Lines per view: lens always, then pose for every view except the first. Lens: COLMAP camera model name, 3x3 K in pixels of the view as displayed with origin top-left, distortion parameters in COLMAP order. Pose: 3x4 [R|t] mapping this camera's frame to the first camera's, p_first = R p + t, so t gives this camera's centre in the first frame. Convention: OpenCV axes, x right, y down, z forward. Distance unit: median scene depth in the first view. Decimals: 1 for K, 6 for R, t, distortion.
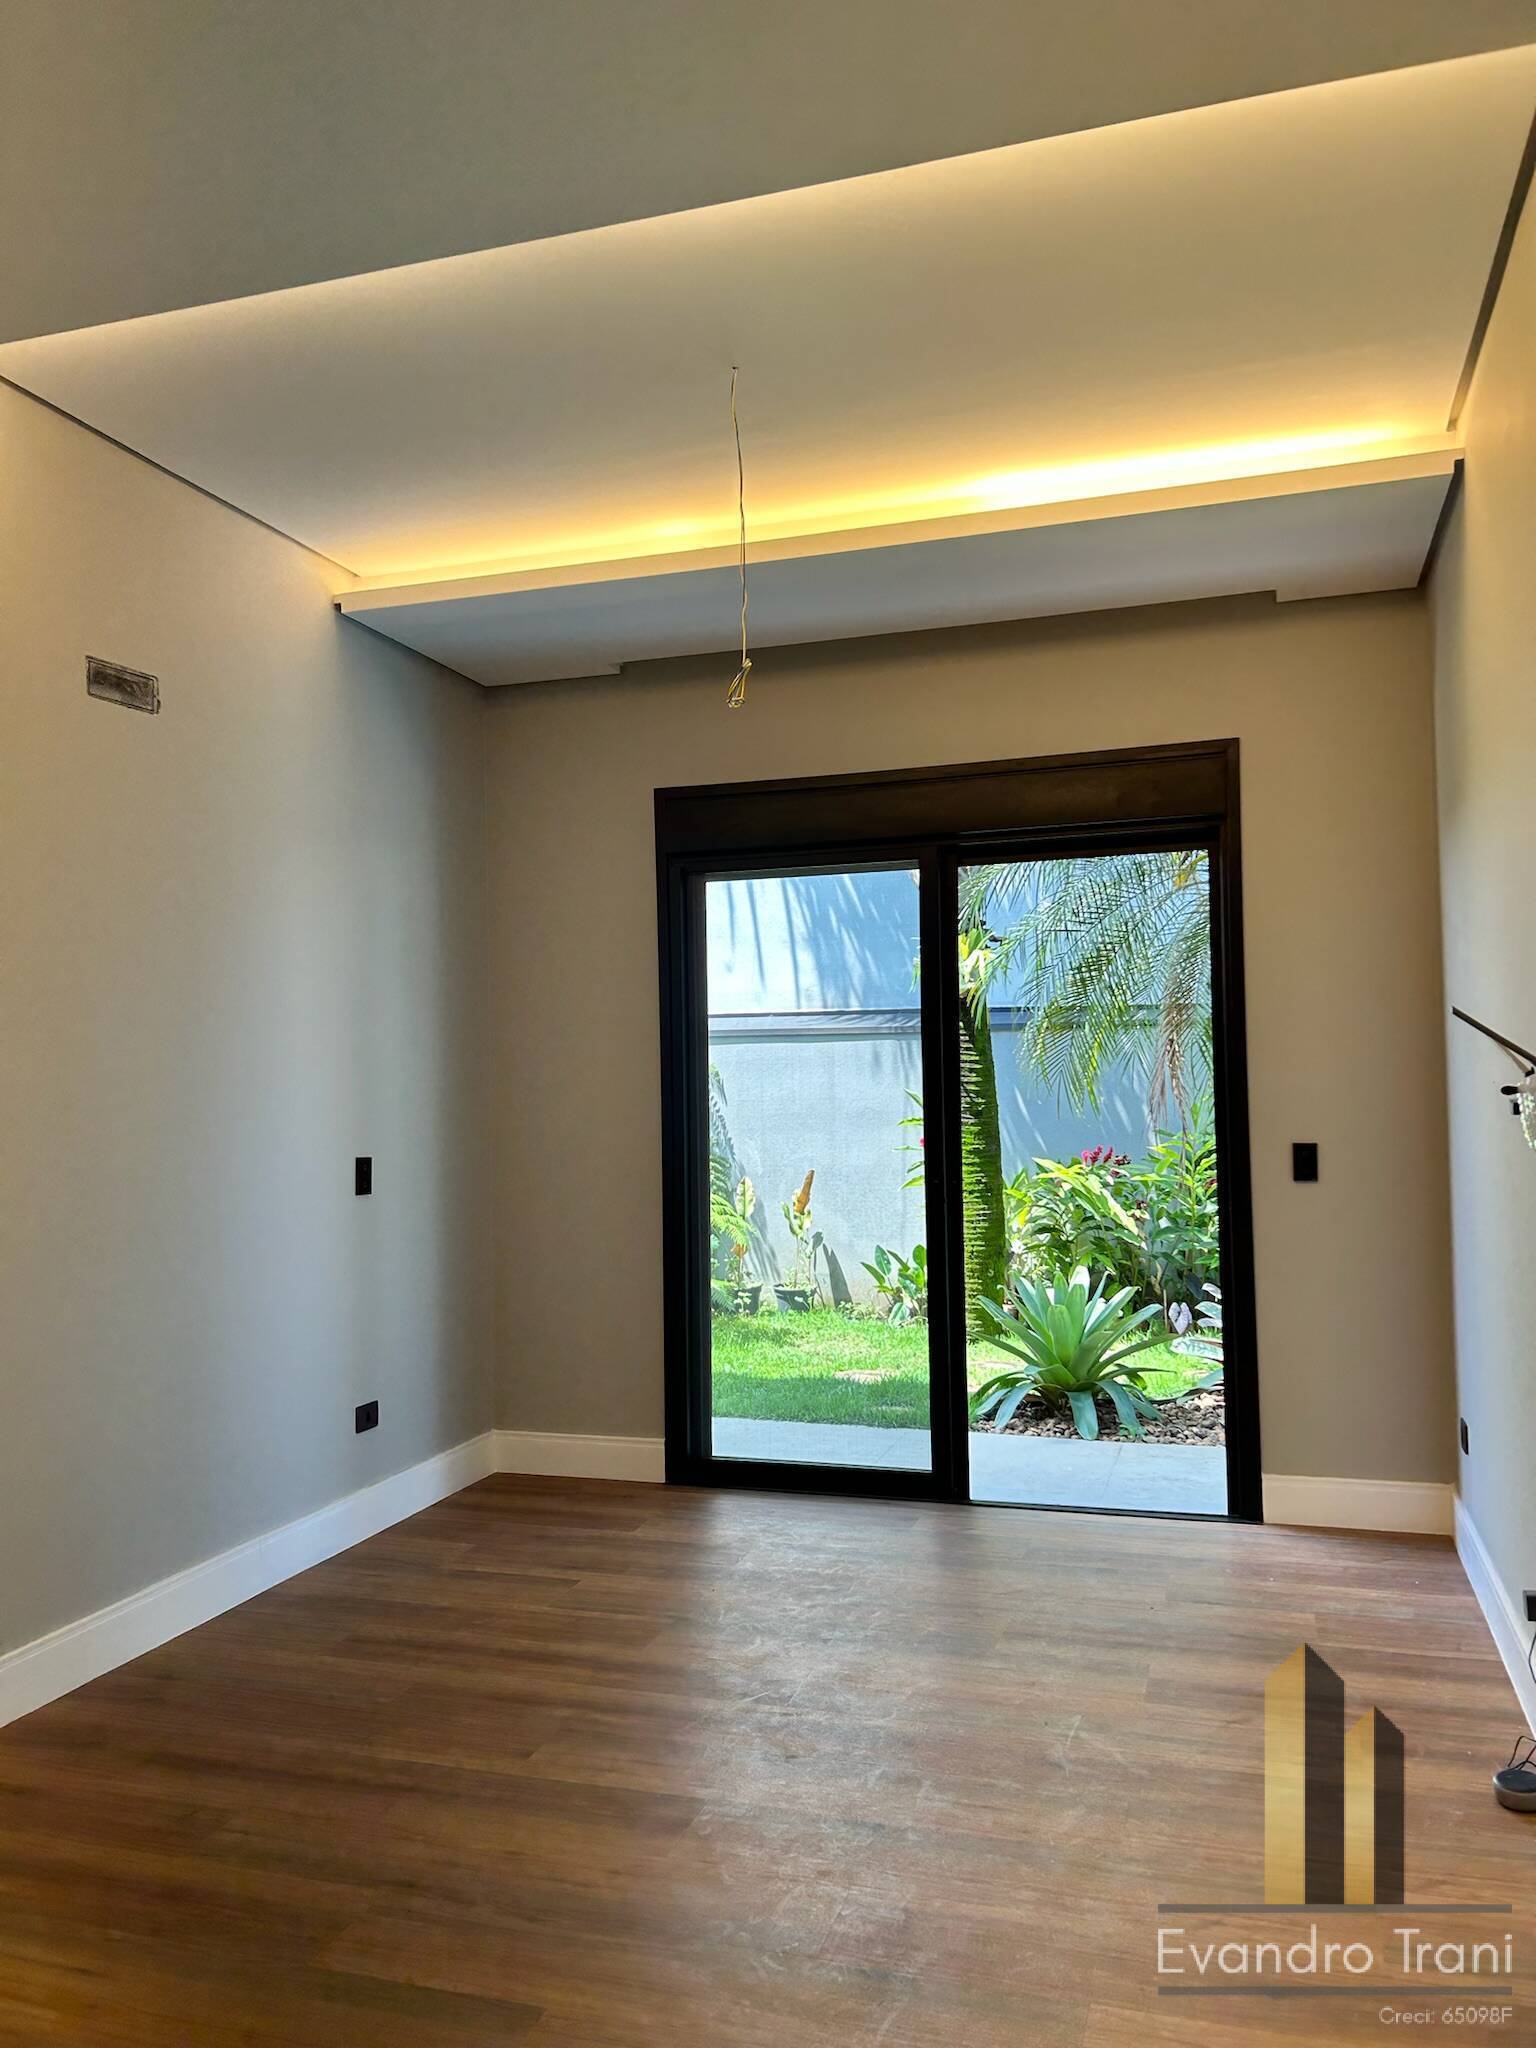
lens RADIAL K [[1556.1, 0, 757.8], [0, 1556.1, 1011.6], [0, 0, 1]] dist [0.006771, -0.001328]
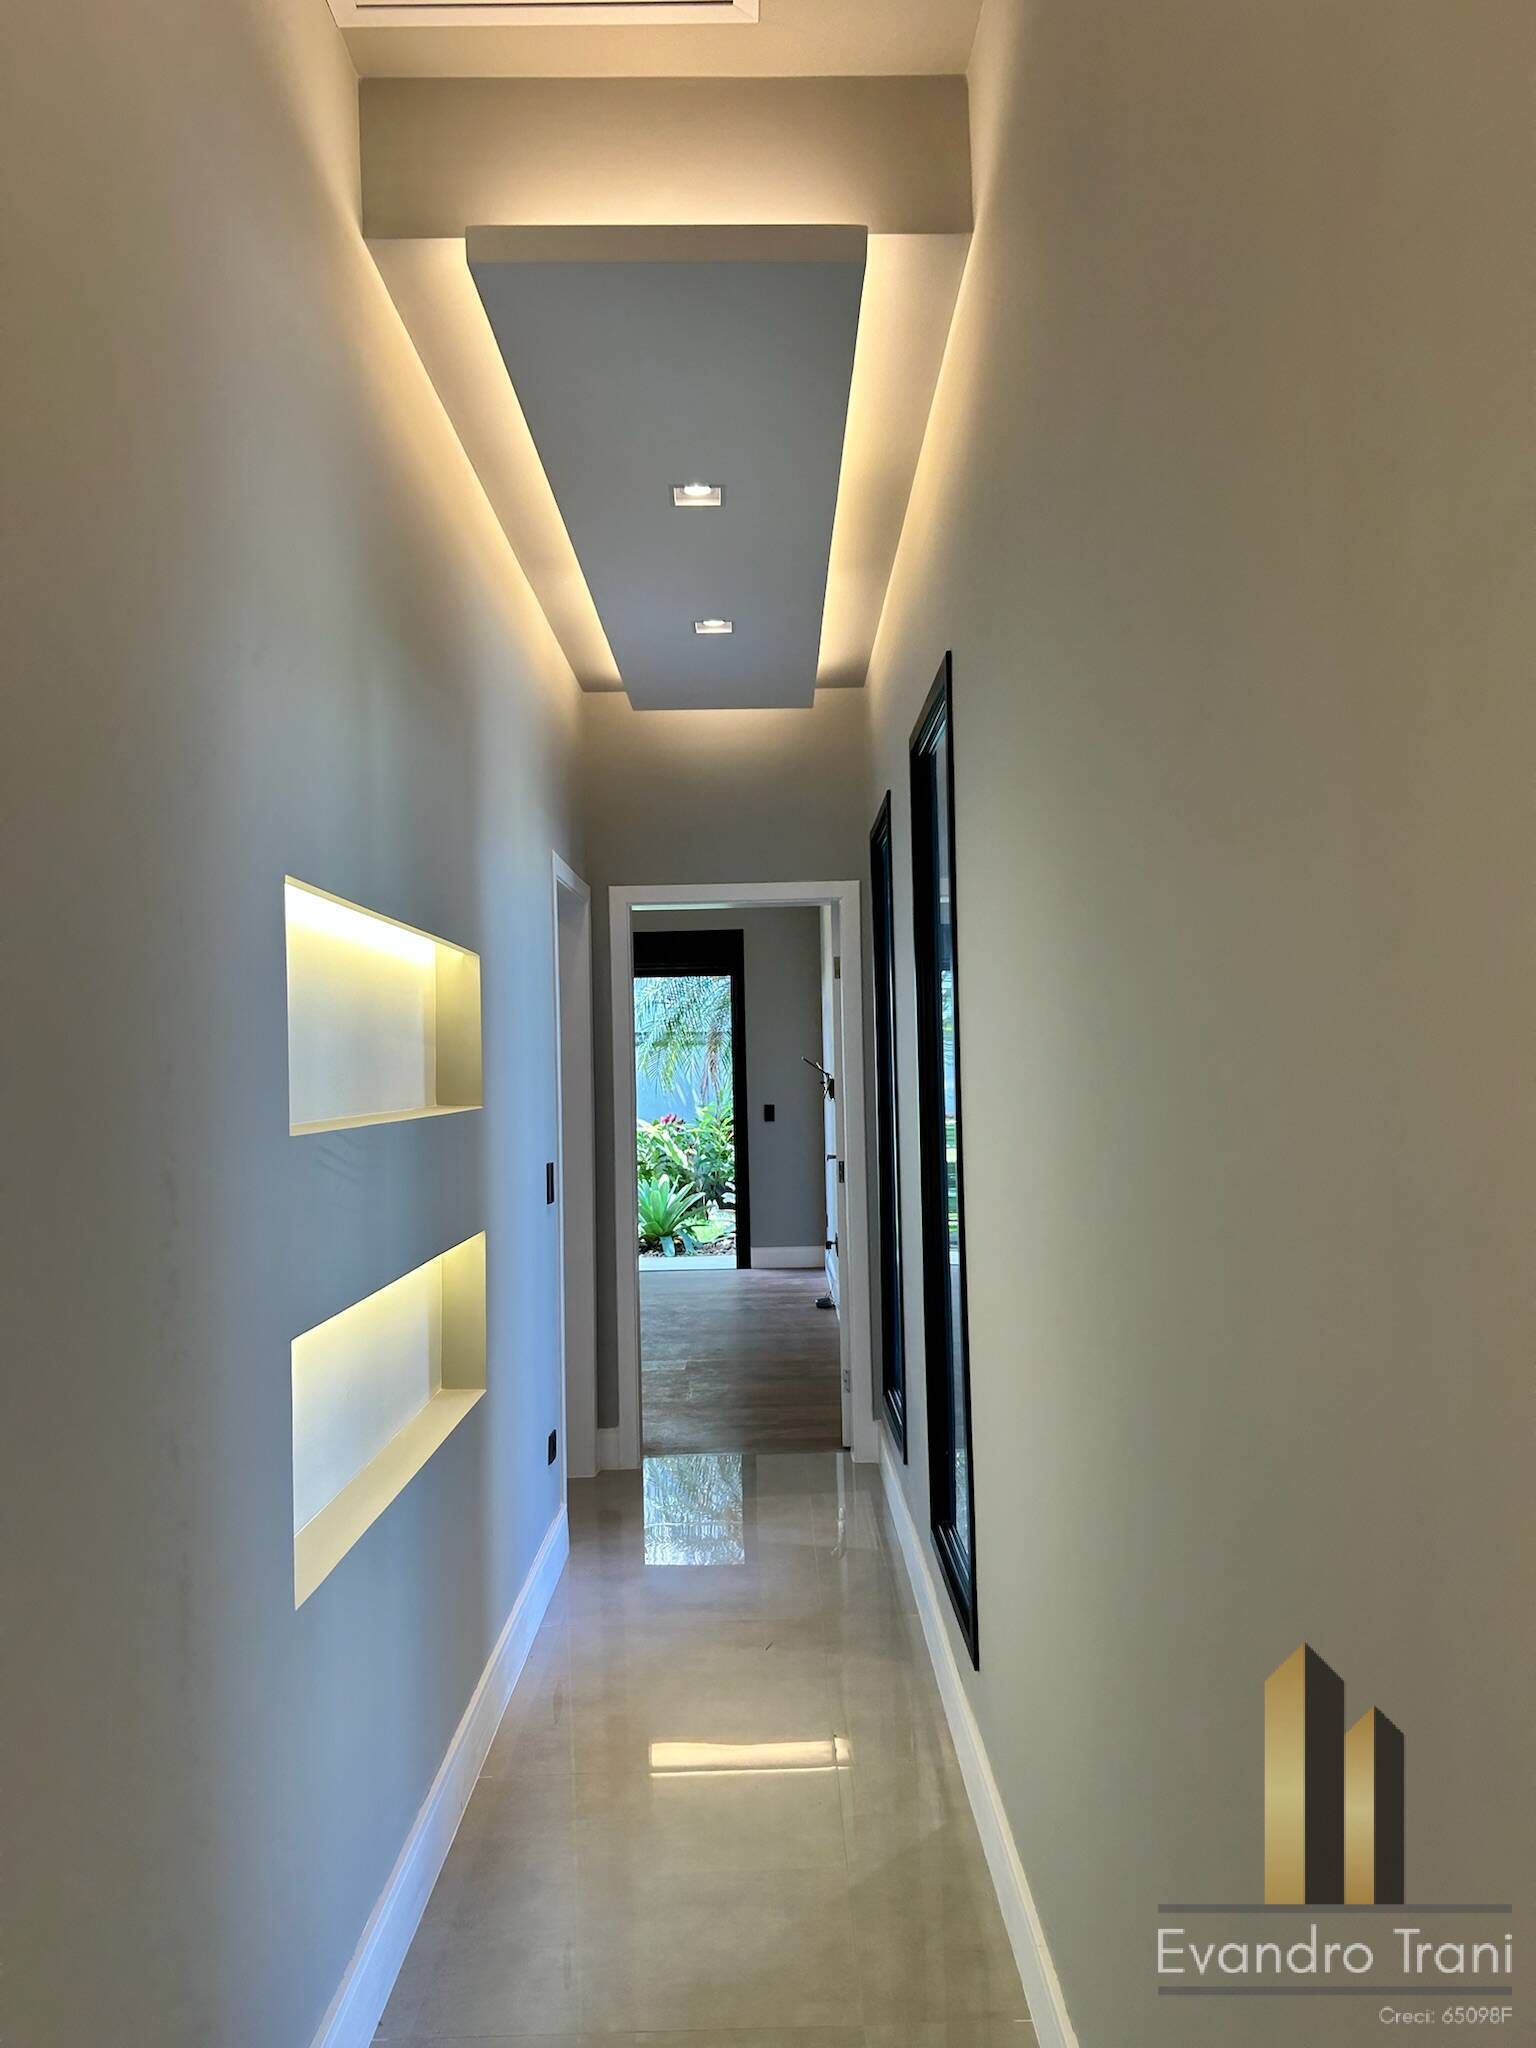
lens RADIAL K [[1556.1, 0, 769.7], [0, 1556.1, 1020.0], [0, 0, 1]] dist [0.006771, -0.001328]
pose [[0.952564, 0.001242, 0.304335, -0.222952], [-0.005336, 0.999906, 0.012621, -0.045012], [-0.304291, -0.013646, 0.952481, -0.760871]]
